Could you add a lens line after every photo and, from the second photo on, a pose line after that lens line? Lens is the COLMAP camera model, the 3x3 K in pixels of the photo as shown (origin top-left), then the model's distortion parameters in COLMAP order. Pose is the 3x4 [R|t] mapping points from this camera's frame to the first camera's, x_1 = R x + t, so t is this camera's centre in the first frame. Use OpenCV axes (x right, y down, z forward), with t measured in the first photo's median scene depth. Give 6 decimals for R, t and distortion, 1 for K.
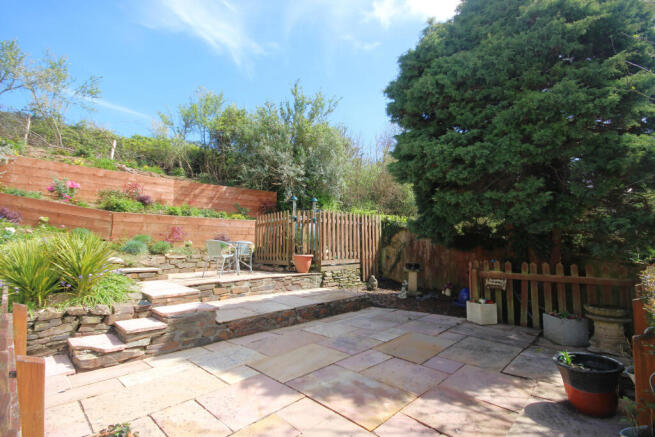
lens RADIAL K [[304.8, 0, 329.4], [0, 304.8, 221.5], [0, 0, 1]] dist [0.003871, -0.001822]
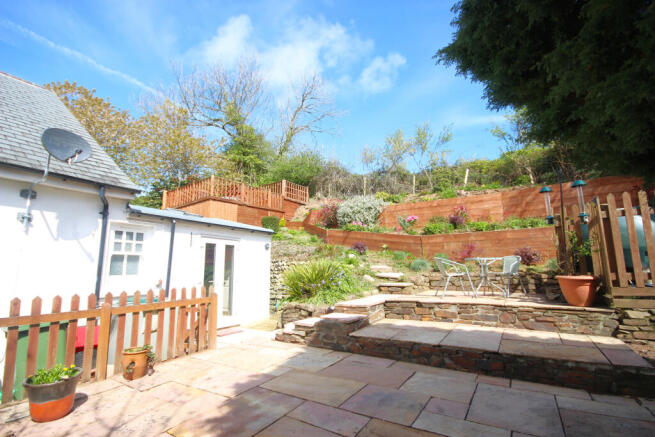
lens RADIAL K [[304.8, 0, 329.5], [0, 304.8, 218.9], [0, 0, 1]] dist [0.003871, -0.001822]
pose [[0.207645, -0.152685, -0.966215, 0.699546], [0.096645, 0.986113, -0.135060, 0.053246], [0.973418, -0.065335, 0.219517, 0.656626]]
